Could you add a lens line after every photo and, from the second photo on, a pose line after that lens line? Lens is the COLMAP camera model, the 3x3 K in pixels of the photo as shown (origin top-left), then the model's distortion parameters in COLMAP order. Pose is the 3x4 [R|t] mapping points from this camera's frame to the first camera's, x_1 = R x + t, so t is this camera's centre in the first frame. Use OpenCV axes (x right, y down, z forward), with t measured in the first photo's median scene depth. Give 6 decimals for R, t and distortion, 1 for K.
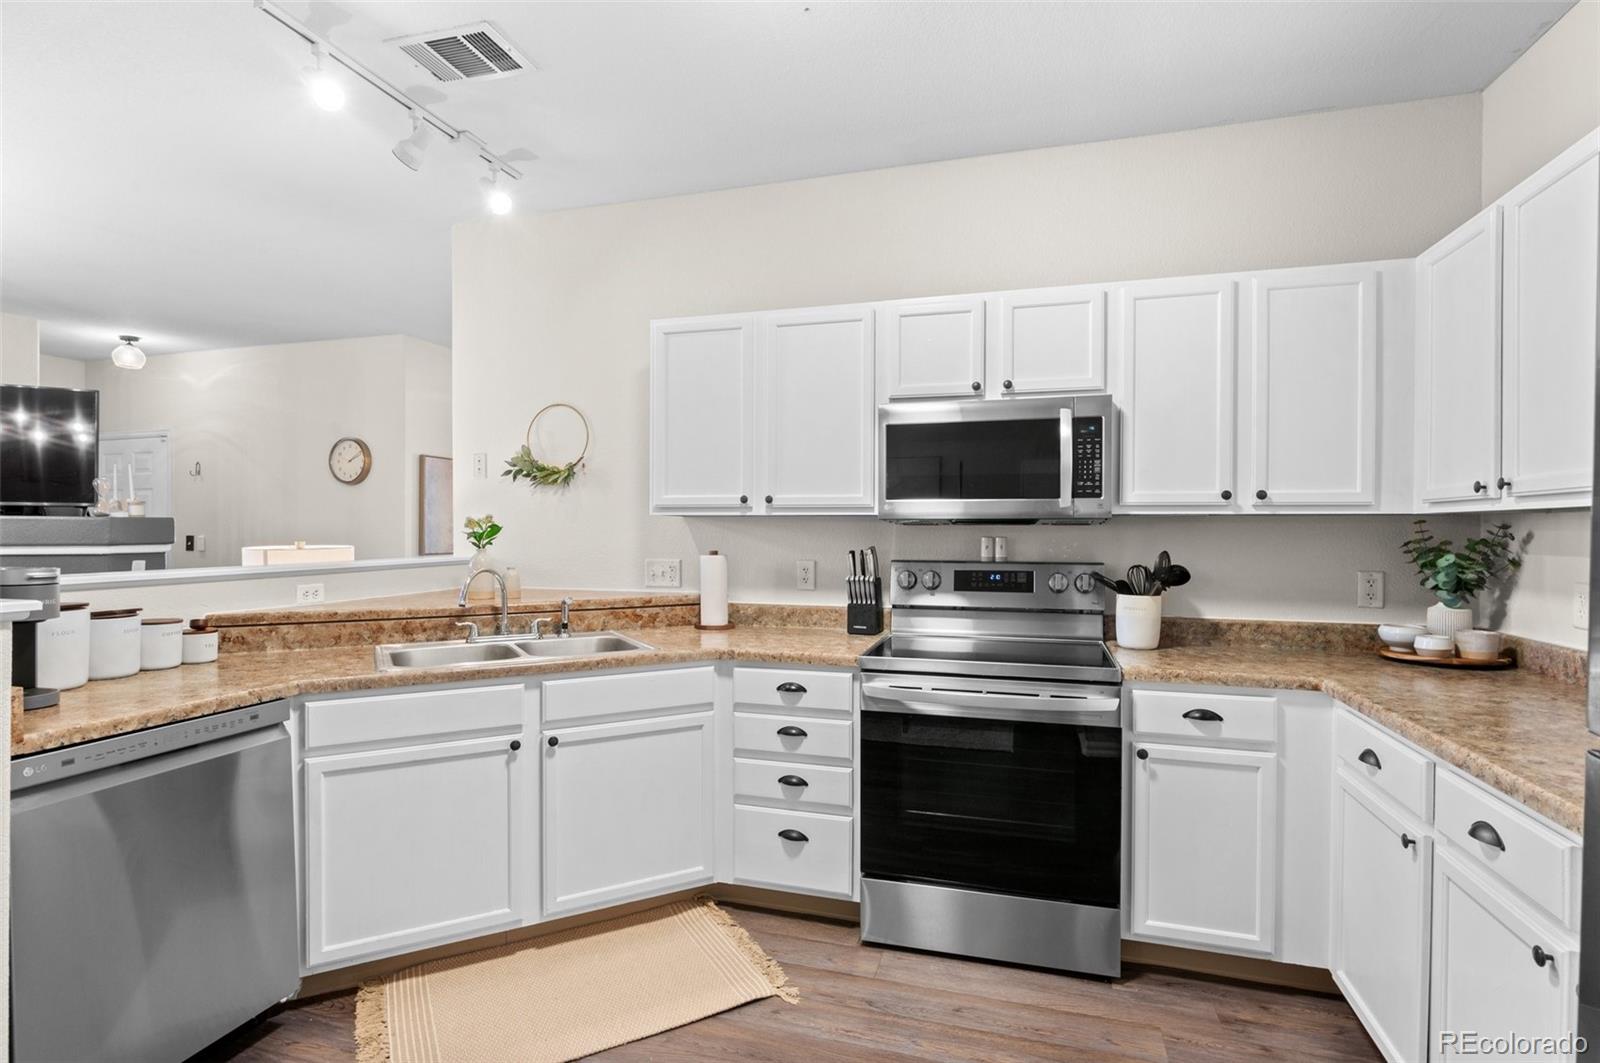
lens RADIAL K [[796.1, 0, 790.4], [0, 796.1, 532.1], [0, 0, 1]] dist [-0.005275, 0.000052]
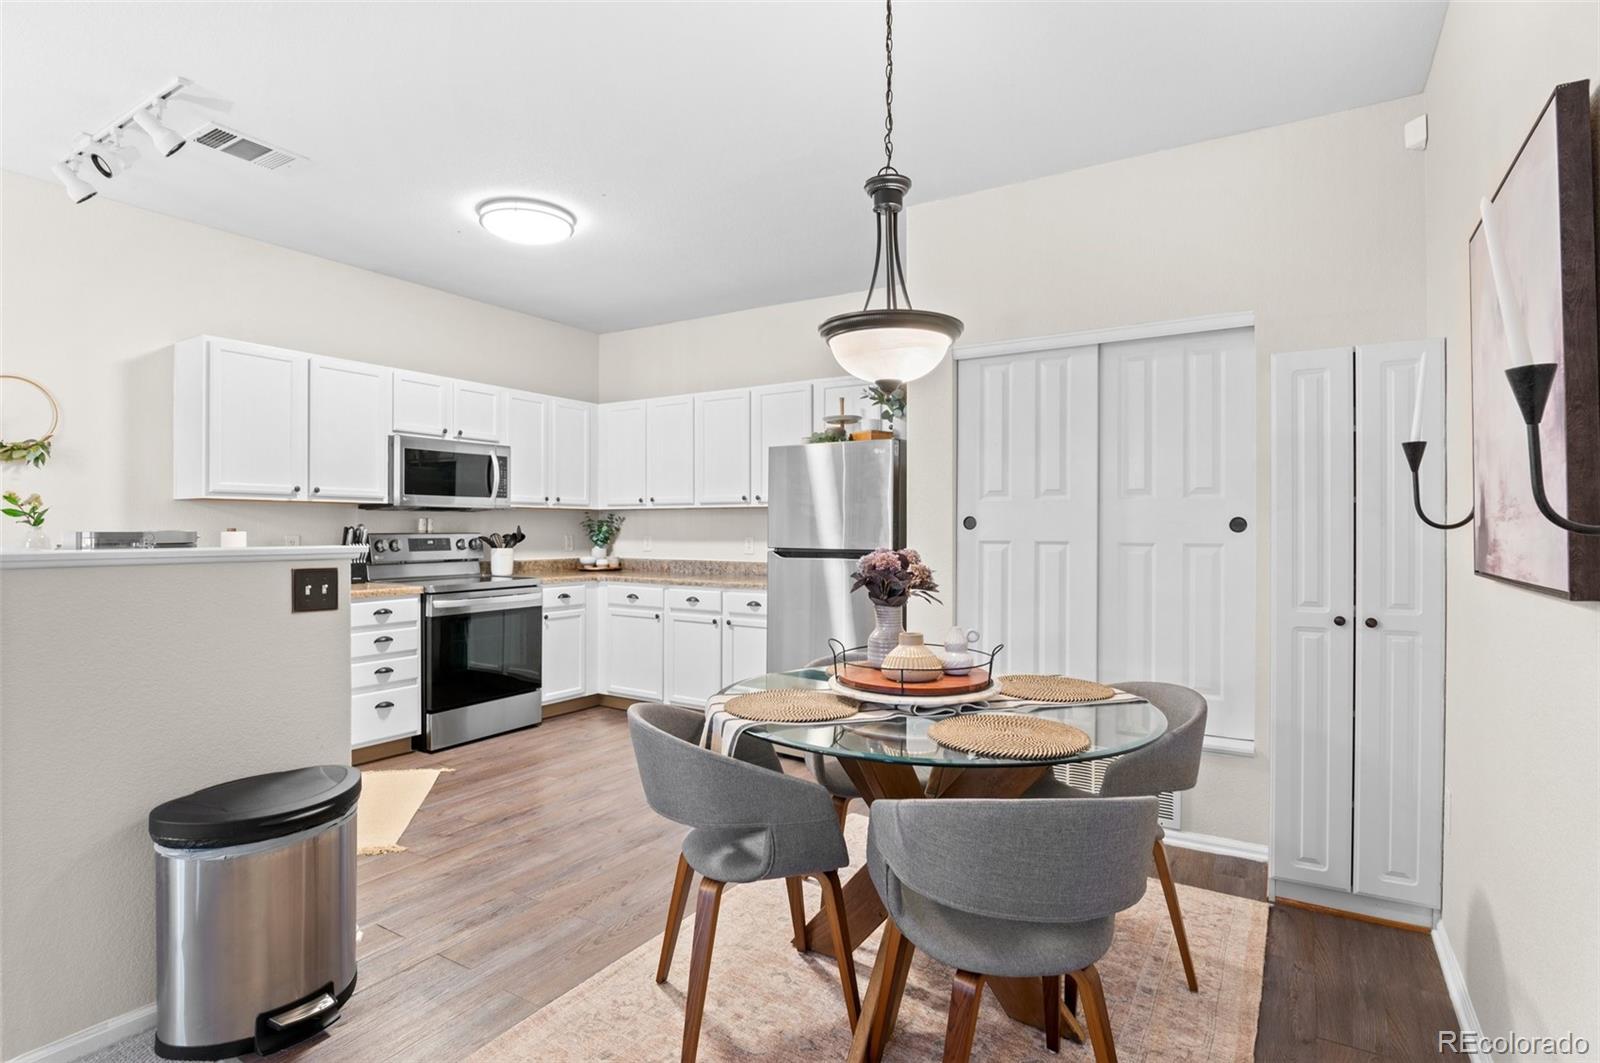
lens RADIAL K [[807.4, 0, 791.2], [0, 807.4, 534.3], [0, 0, 1]] dist [-0.020299, 0.000341]
pose [[0.260150, -0.010062, 0.965516, -1.315808], [0.001830, 0.999949, 0.009928, 0.027388], [-0.965566, -0.000816, 0.260155, -0.193904]]
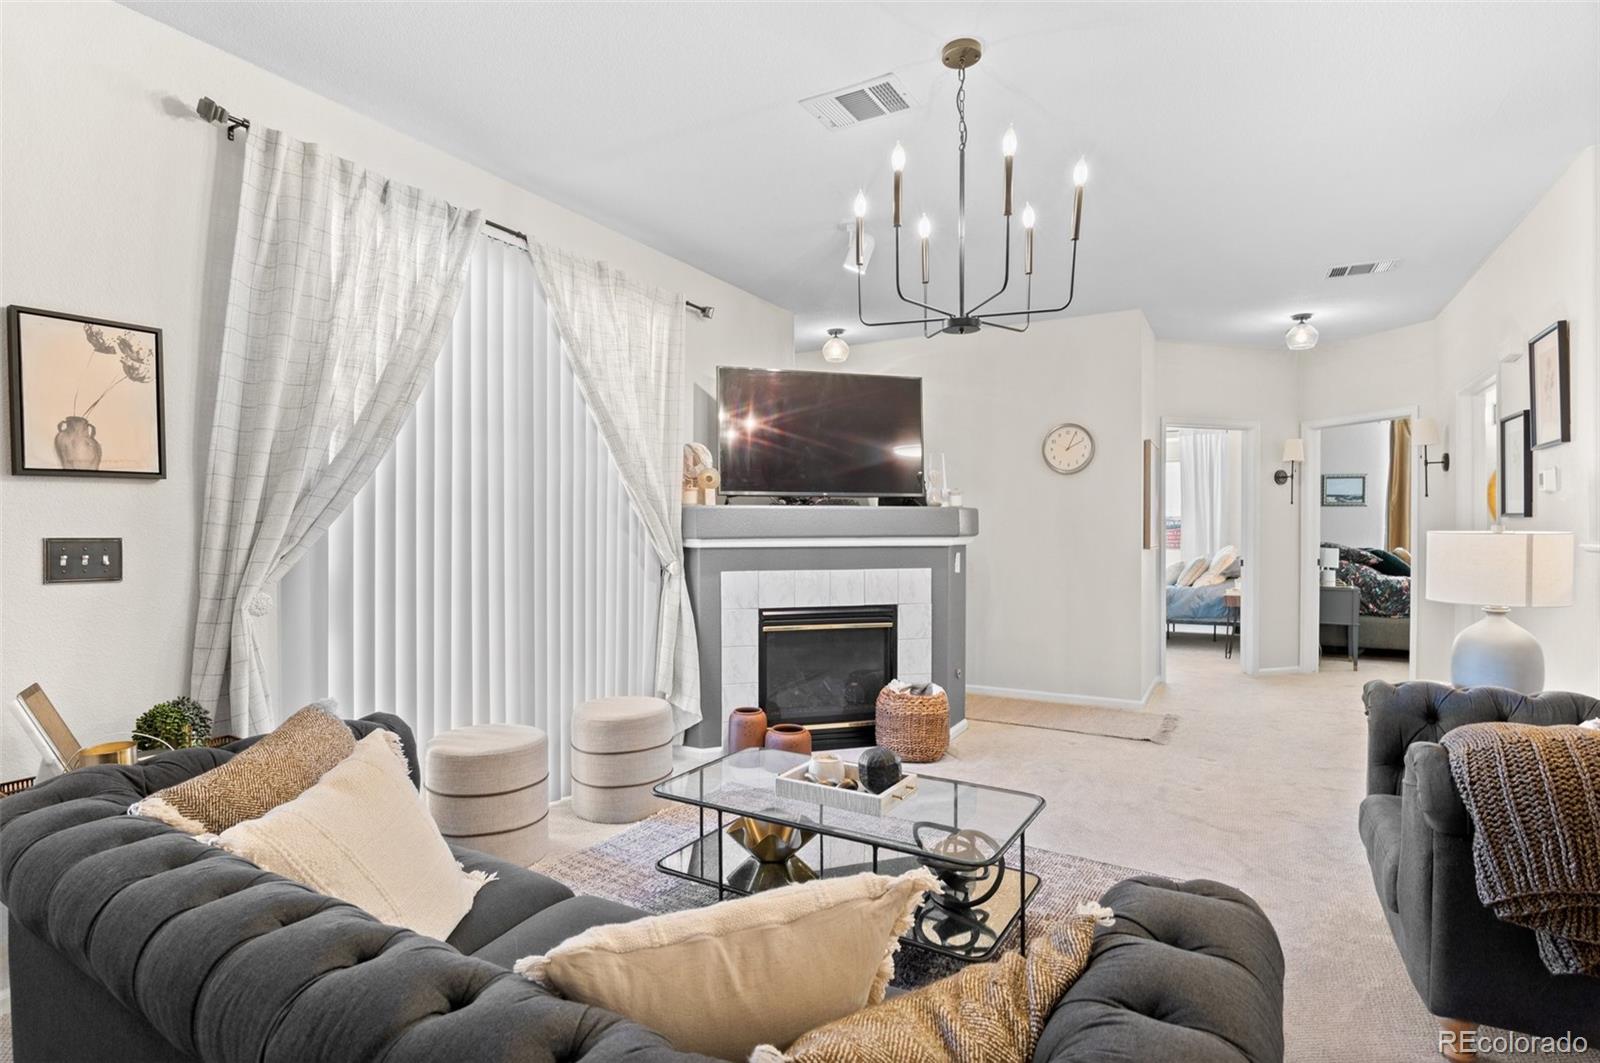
lens RADIAL K [[799.3, 0, 792.7], [0, 799.3, 535.2], [0, 0, 1]] dist [-0.021014, -0.000060]
pose [[0.975047, -0.003403, -0.221973, -1.522406], [0.003892, 0.999991, 0.001765, 0.022617], [0.221965, -0.002585, 0.975051, 0.029229]]
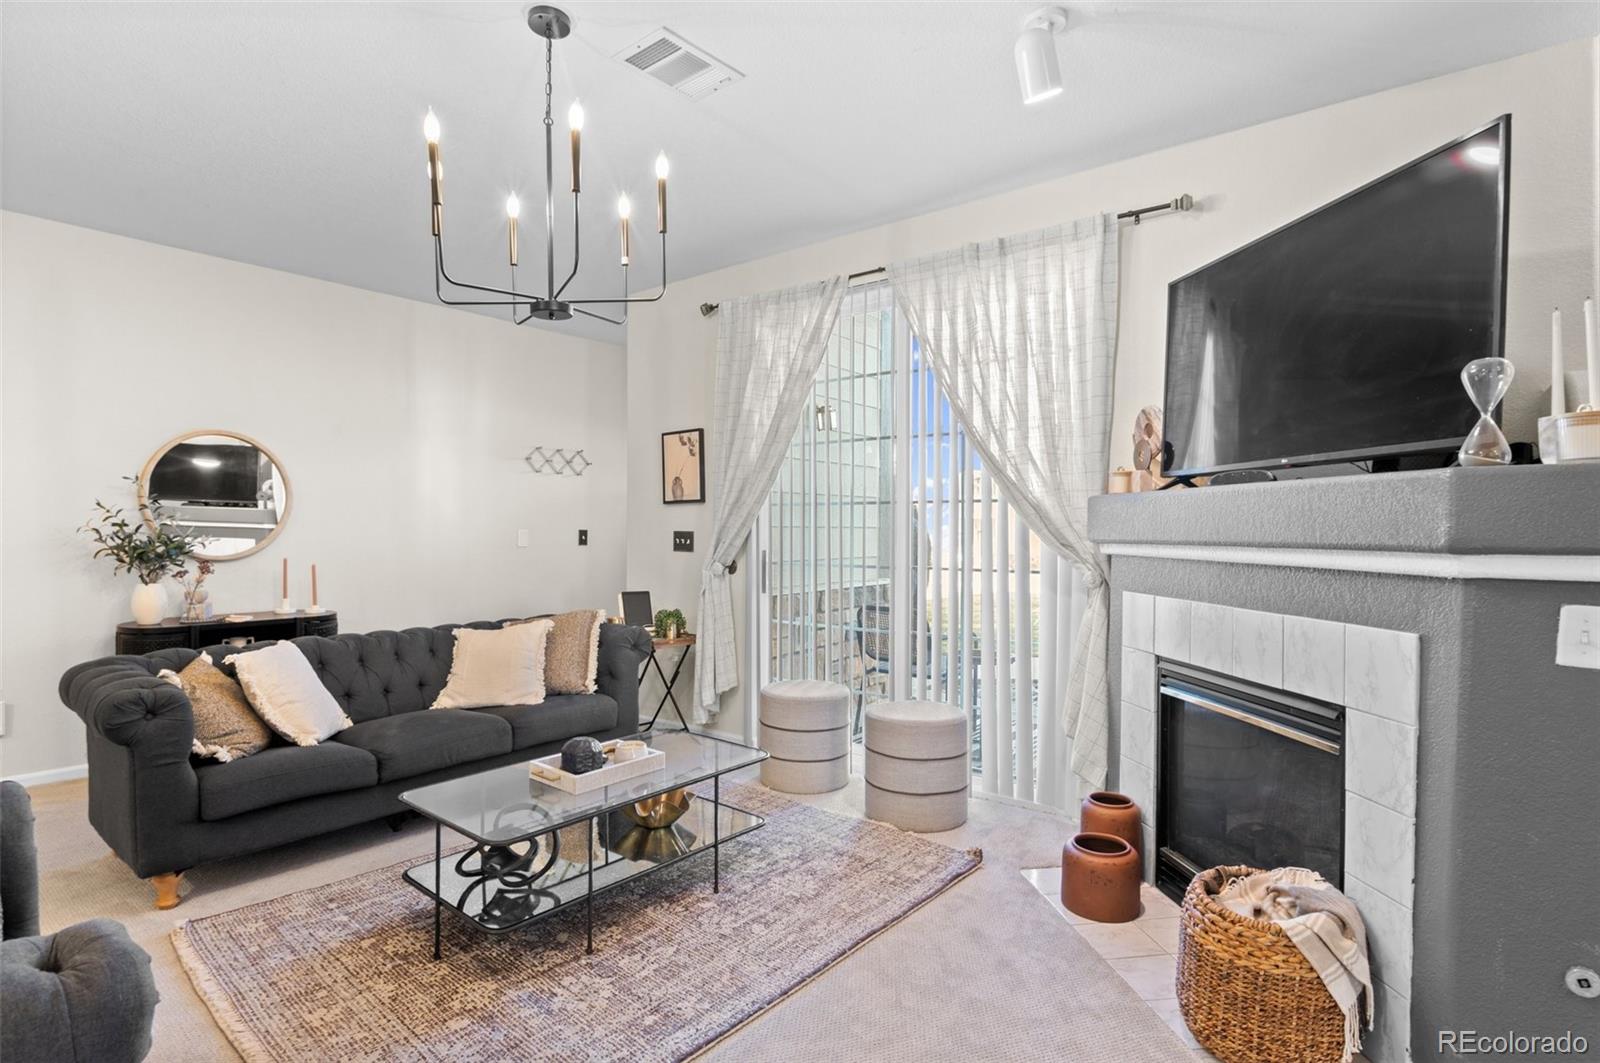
lens RADIAL K [[799.3, 0, 792.7], [0, 799.3, 535.2], [0, 0, 1]] dist [-0.021014, -0.000060]
pose [[-0.364498, 0.003782, -0.931196, -0.813702], [-0.008931, 0.999932, 0.007558, 0.016825], [0.931161, 0.011072, -0.364439, 1.565985]]
